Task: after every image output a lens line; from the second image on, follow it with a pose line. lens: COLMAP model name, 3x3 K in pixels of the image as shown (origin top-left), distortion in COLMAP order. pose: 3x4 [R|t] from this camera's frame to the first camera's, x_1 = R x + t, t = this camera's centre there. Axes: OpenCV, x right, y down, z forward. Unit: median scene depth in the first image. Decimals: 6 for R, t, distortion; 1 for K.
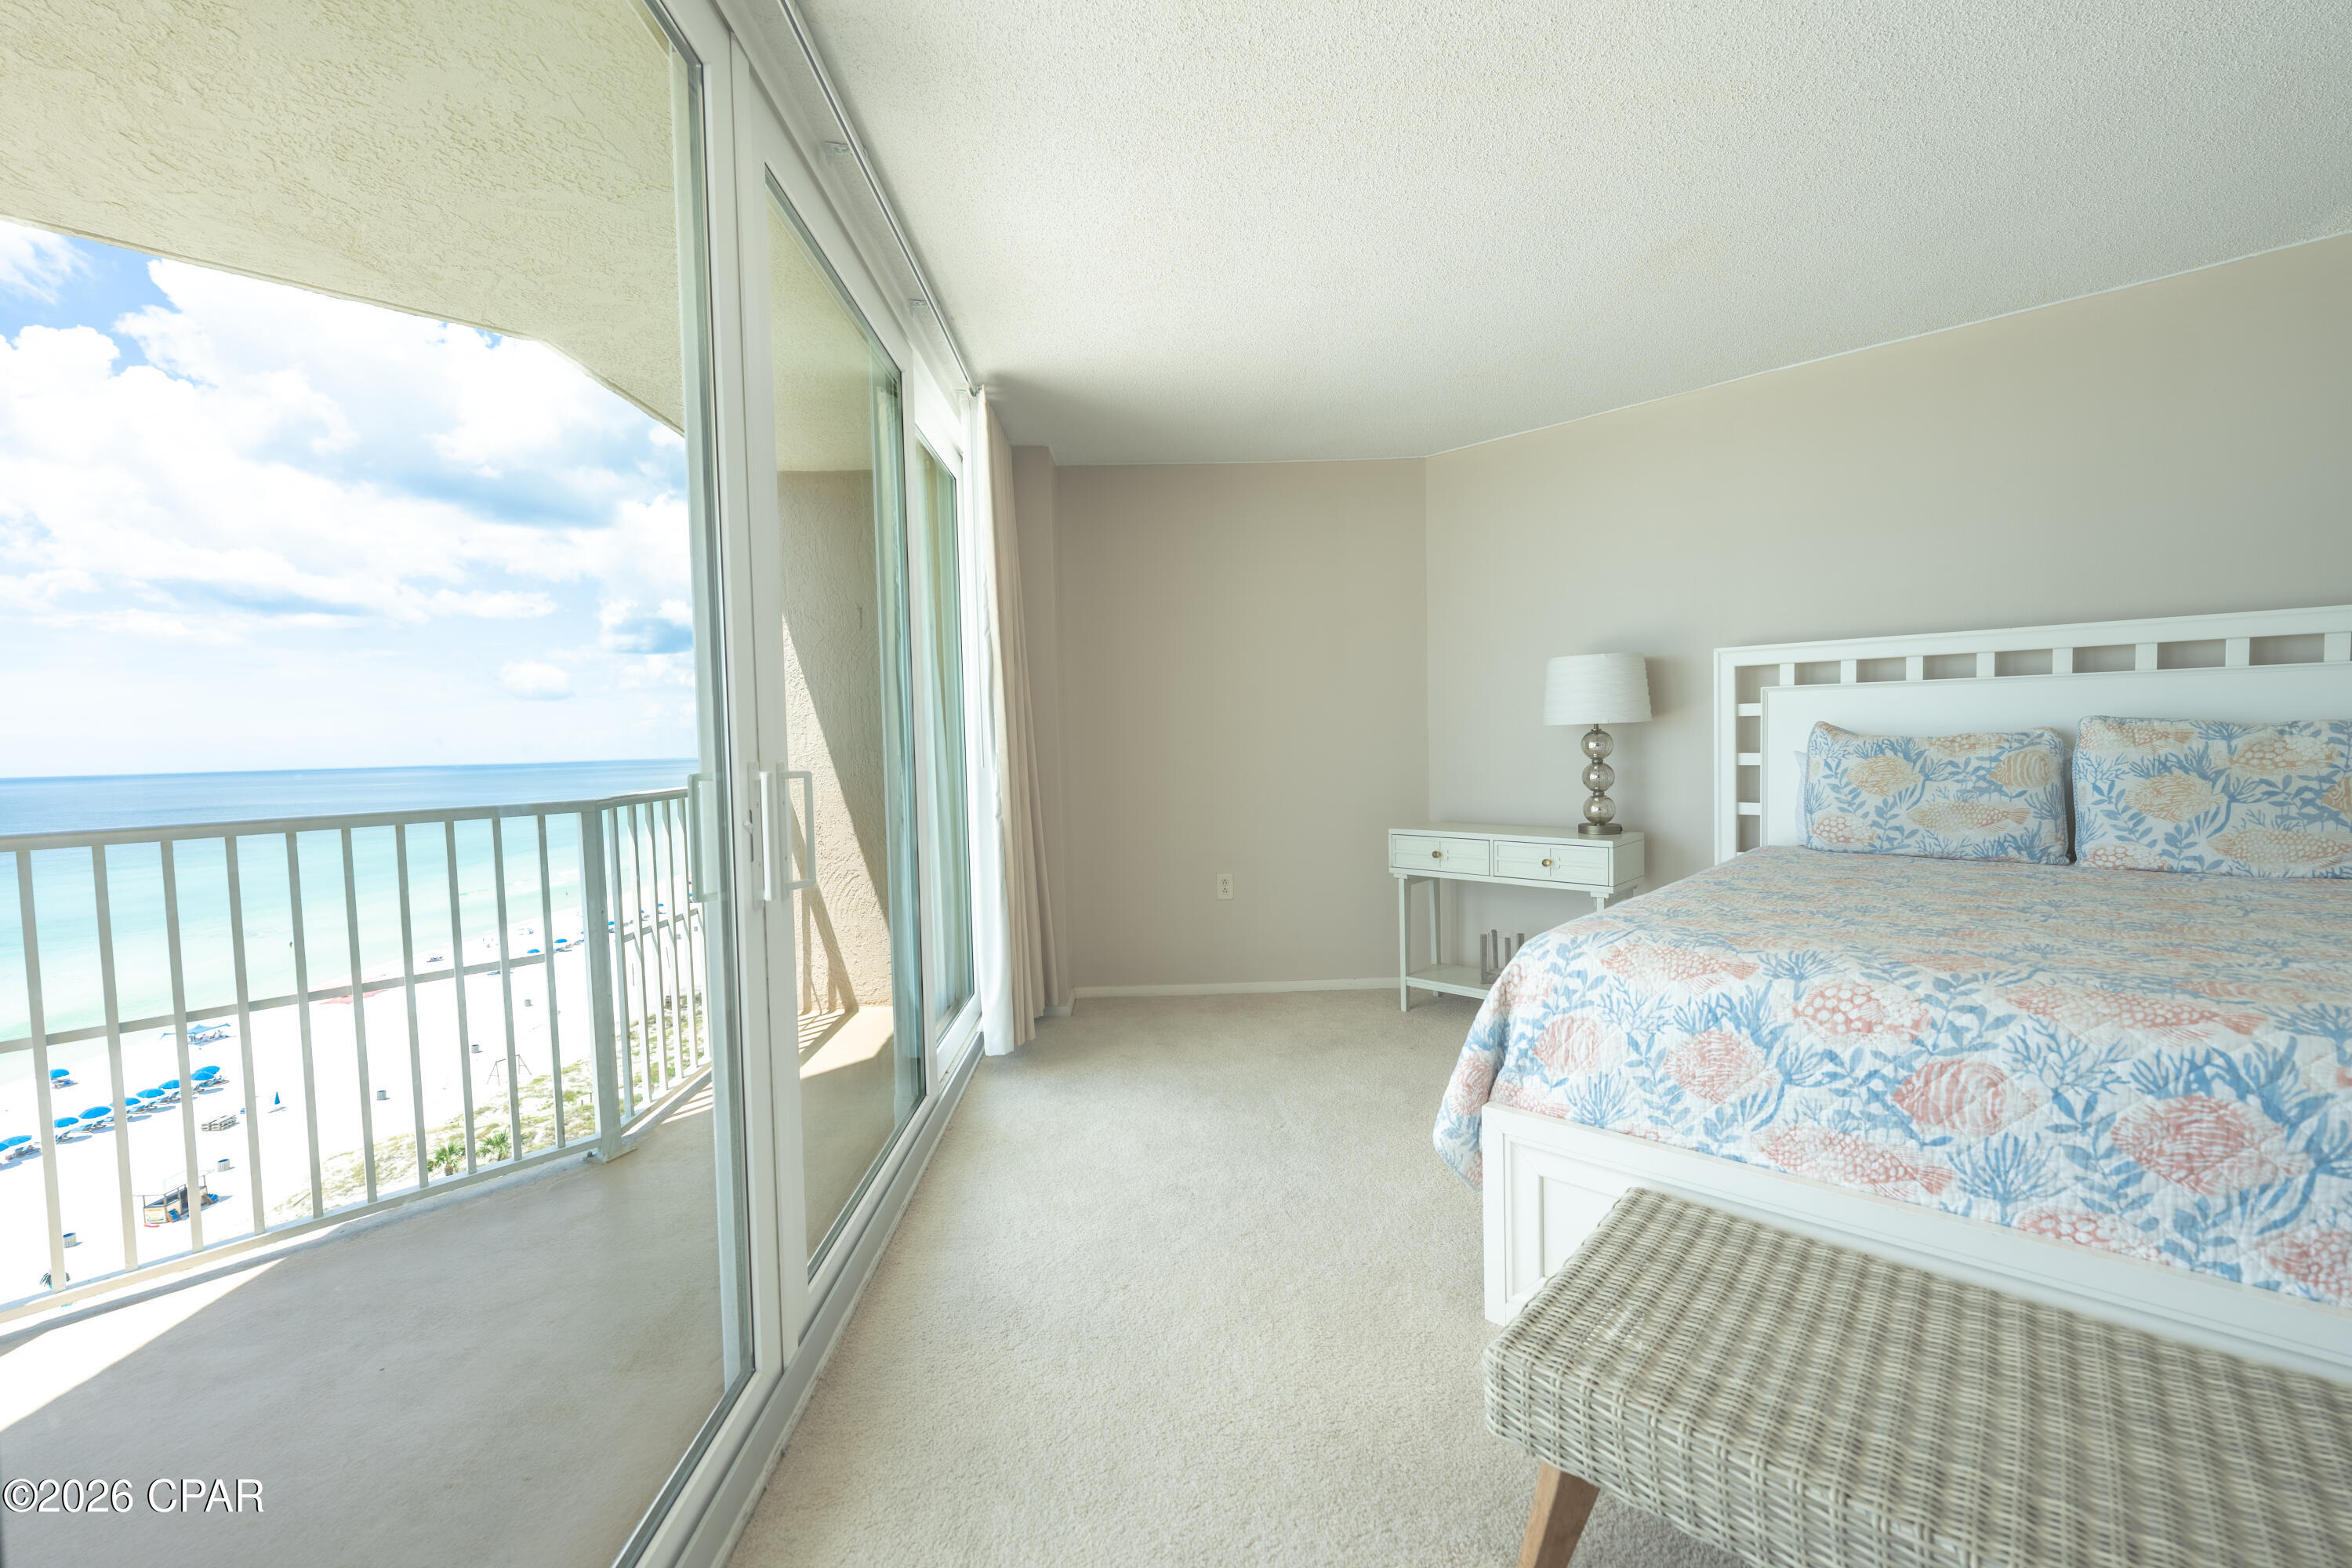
lens RADIAL K [[979.2, 0, 1174.0], [0, 979.2, 773.5], [0, 0, 1]] dist [-0.002810, -0.000272]
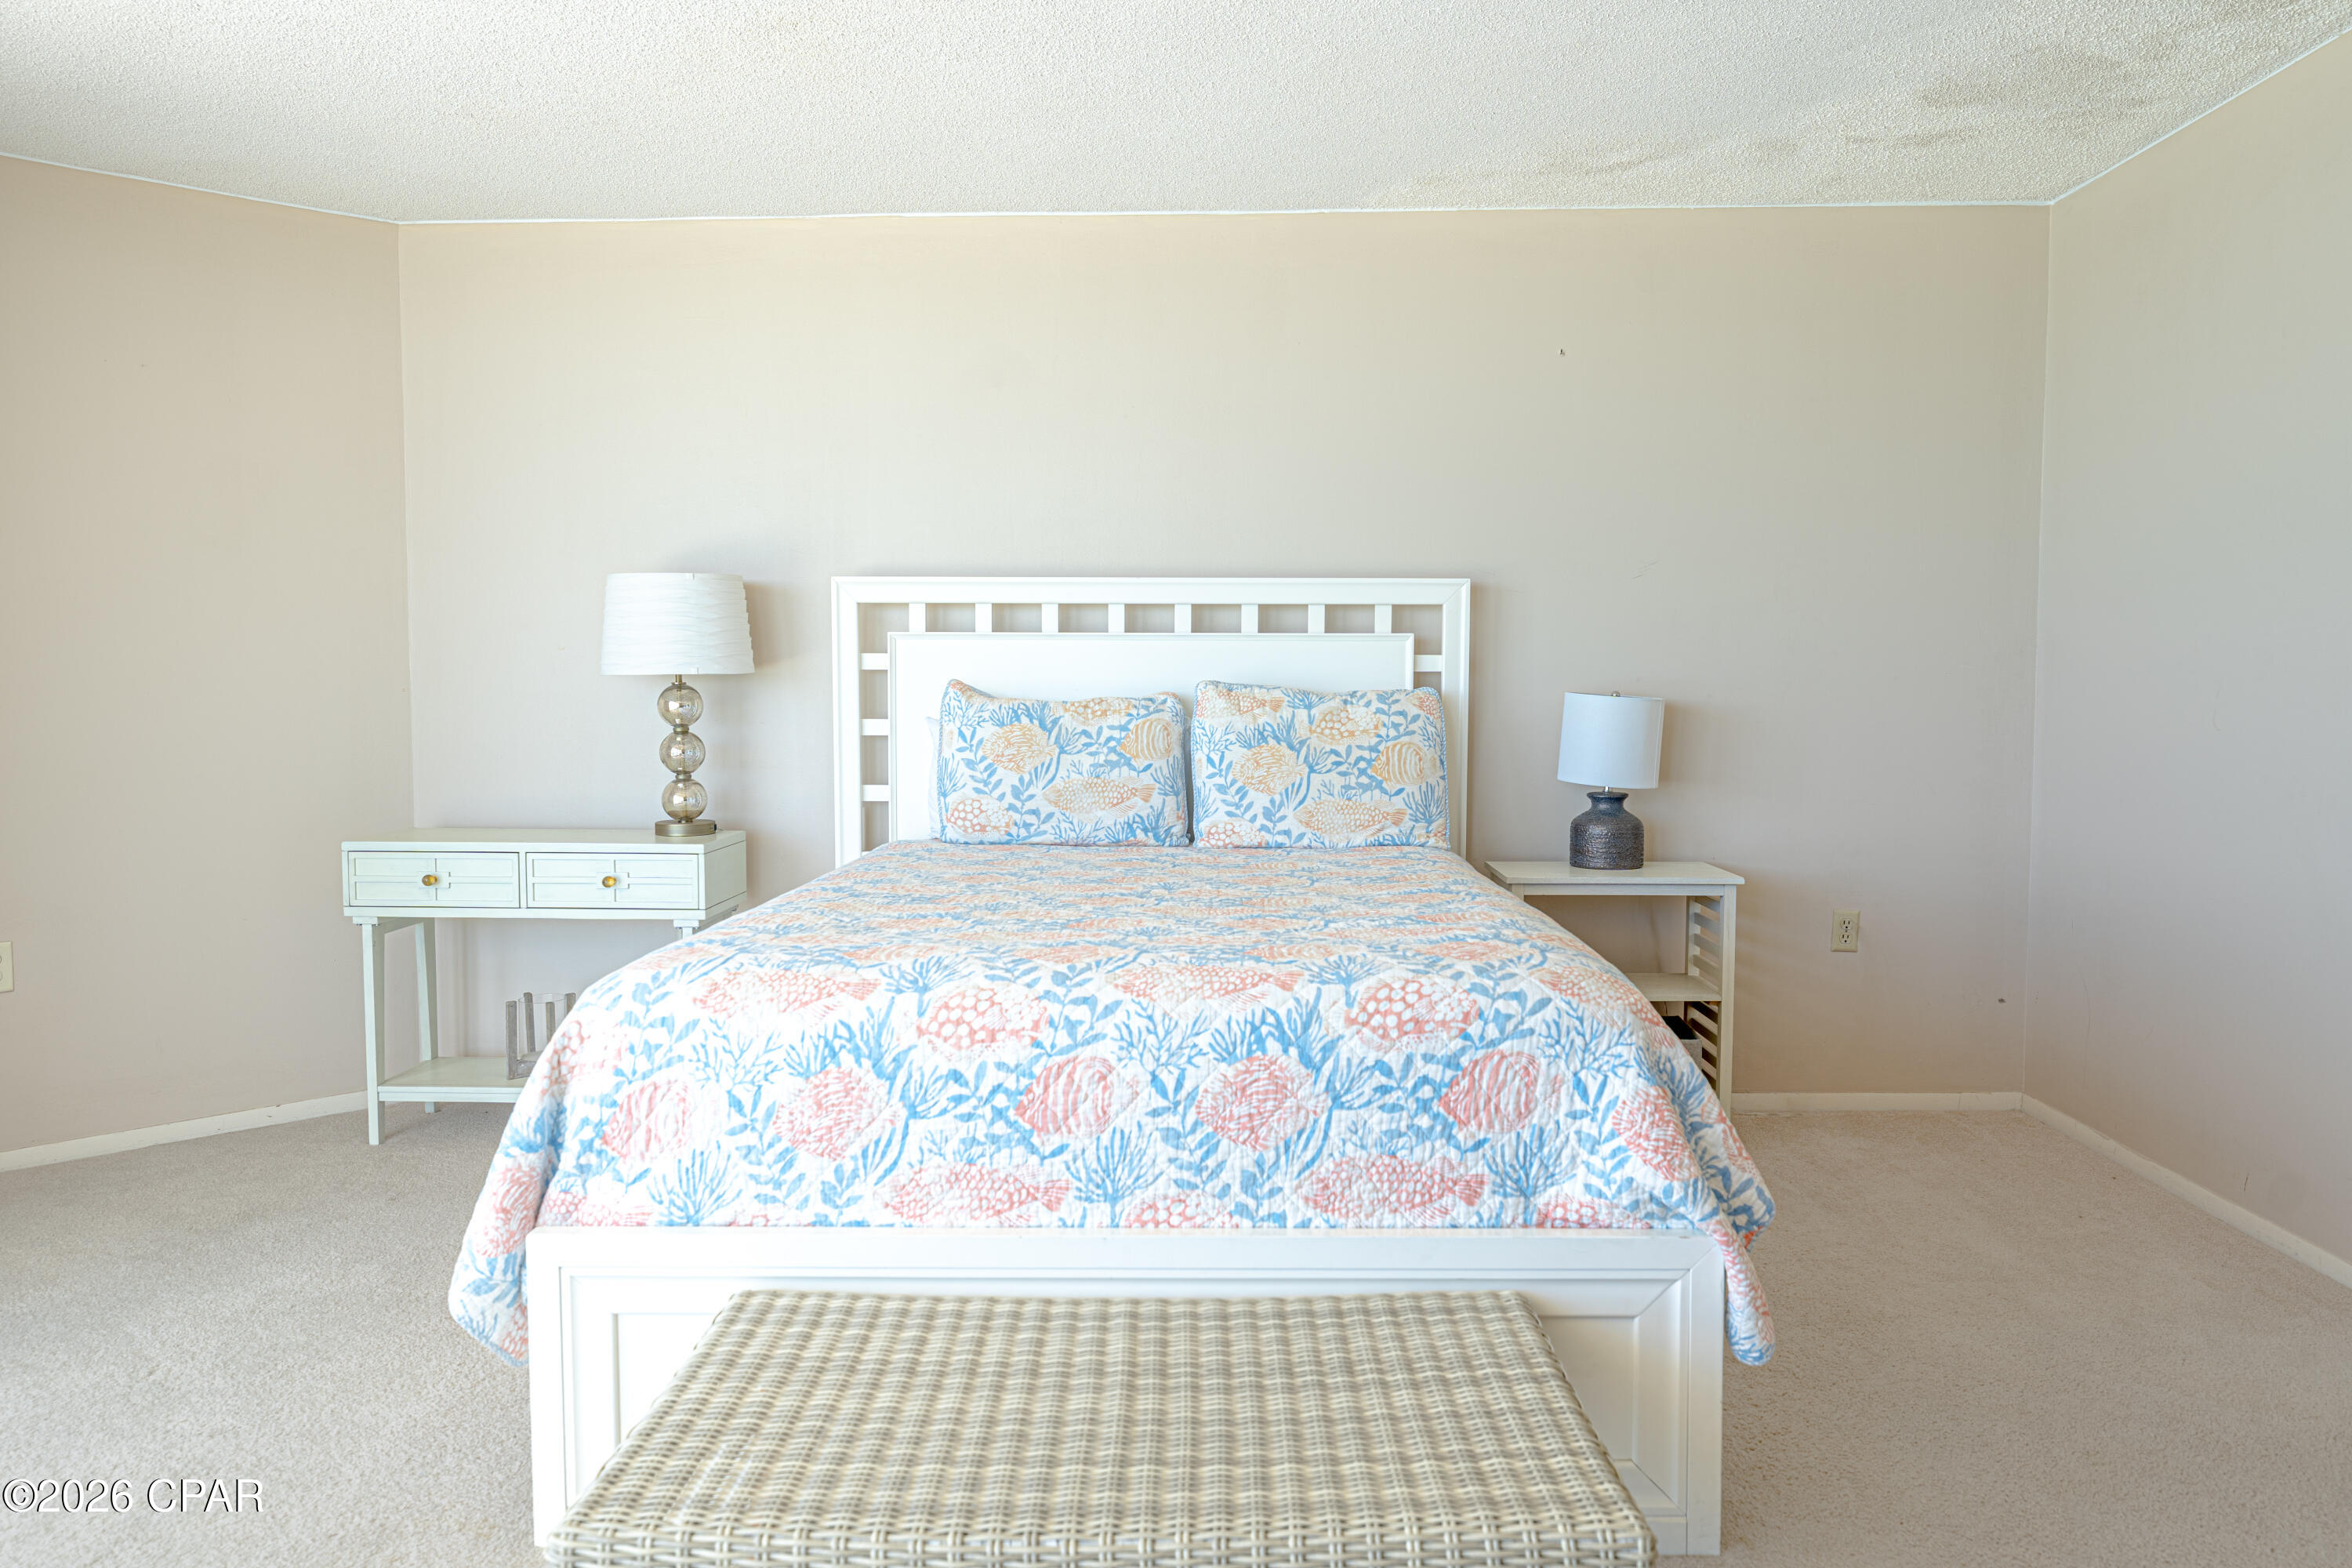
lens RADIAL K [[1530.0, 0, 1176.0], [0, 1530.0, 784.0], [0, 0, 1]] dist [0.001752, 0.002813]
pose [[0.750152, -0.020131, 0.660959, -0.044443], [0.005281, 0.999687, 0.024454, 0.003671], [-0.661244, -0.014854, 0.750024, -0.092962]]
